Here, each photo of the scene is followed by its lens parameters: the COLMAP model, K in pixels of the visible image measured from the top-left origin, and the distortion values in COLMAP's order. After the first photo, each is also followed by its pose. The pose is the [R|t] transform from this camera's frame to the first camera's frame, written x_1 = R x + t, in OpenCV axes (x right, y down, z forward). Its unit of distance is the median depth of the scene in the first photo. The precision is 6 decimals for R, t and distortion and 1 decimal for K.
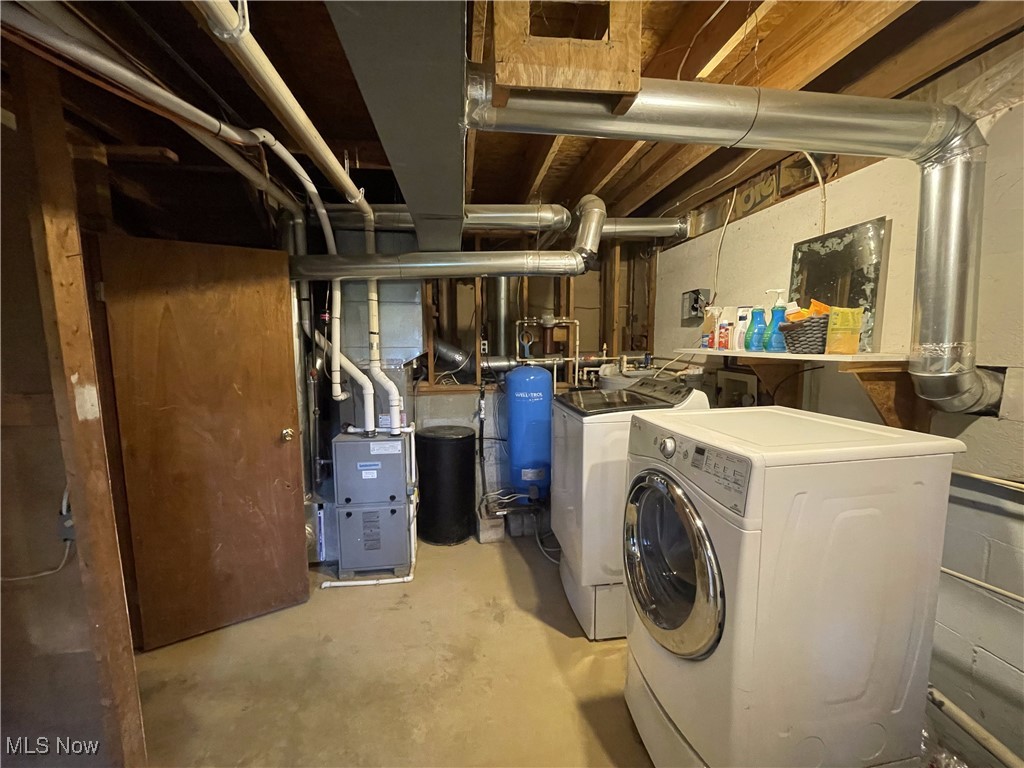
lens RADIAL K [[418.0, 0, 513.2], [0, 418.0, 383.1], [0, 0, 1]] dist [-0.003480, 0.000230]
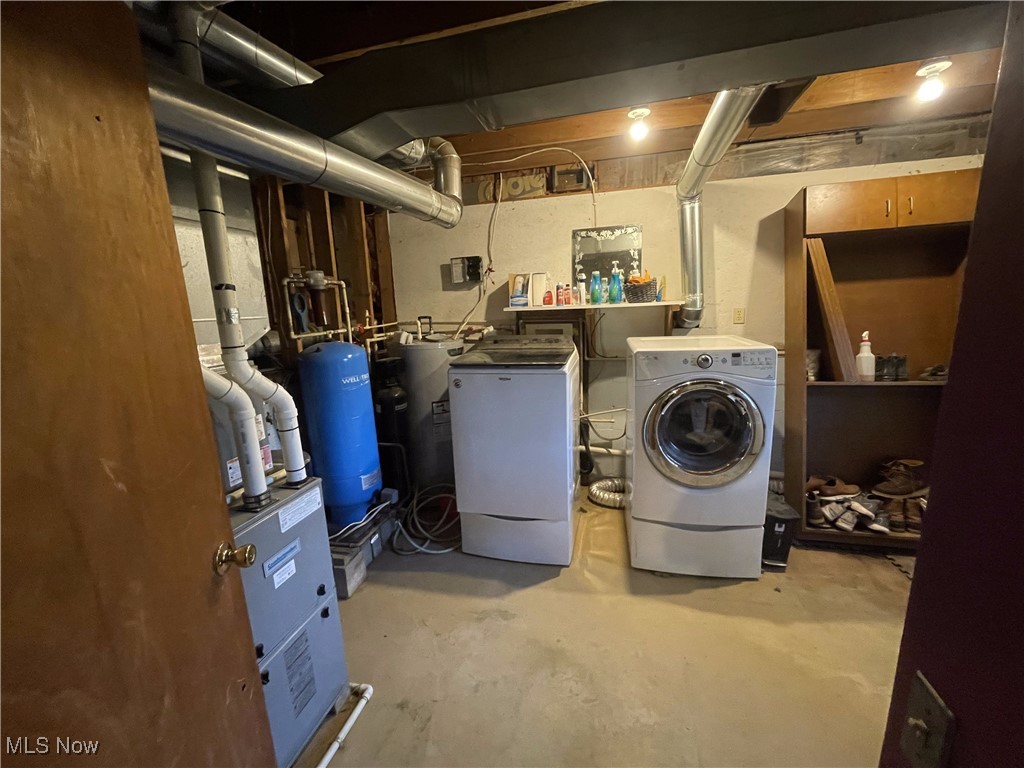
lens RADIAL K [[418.0, 0, 515.4], [0, 418.0, 382.3], [0, 0, 1]] dist [-0.003480, 0.000230]
pose [[0.371837, -0.181987, 0.910284, -0.774661], [0.134405, 0.980817, 0.141186, -0.046705], [-0.918516, 0.069849, 0.389164, 0.633093]]
